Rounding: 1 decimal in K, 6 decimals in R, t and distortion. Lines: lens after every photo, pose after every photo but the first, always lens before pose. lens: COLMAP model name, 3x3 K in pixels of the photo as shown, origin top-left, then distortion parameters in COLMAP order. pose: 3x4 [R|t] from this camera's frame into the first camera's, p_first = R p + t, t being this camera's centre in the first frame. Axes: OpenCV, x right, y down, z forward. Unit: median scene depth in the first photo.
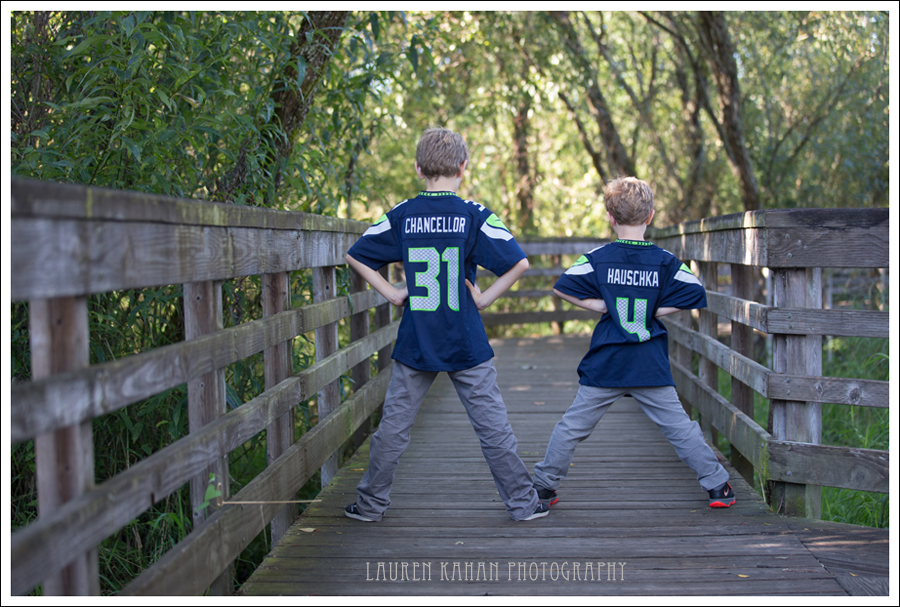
lens RADIAL K [[1822.5, 0, 449.7], [0, 1822.5, 304.4], [0, 0, 1]] dist [-0.075557, 0.000000]
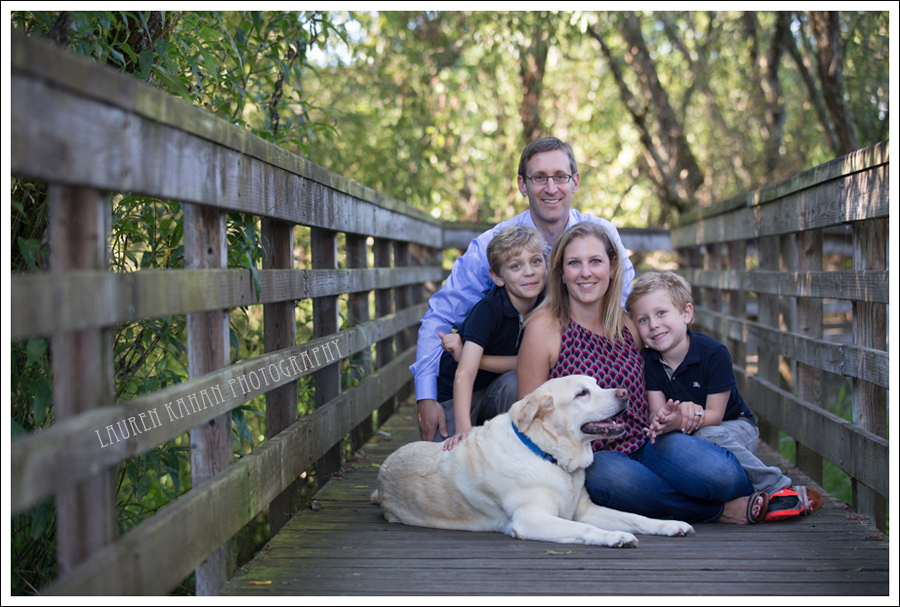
lens RADIAL K [[2273.0, 0, 450.2], [0, 2273.0, 303.9], [0, 0, 1]] dist [0.072623, 0.000000]
pose [[0.999952, 0.007037, 0.006866, 0.000850], [-0.006933, 0.999863, -0.015030, 0.016092], [-0.006971, 0.014981, 0.999863, 0.300388]]
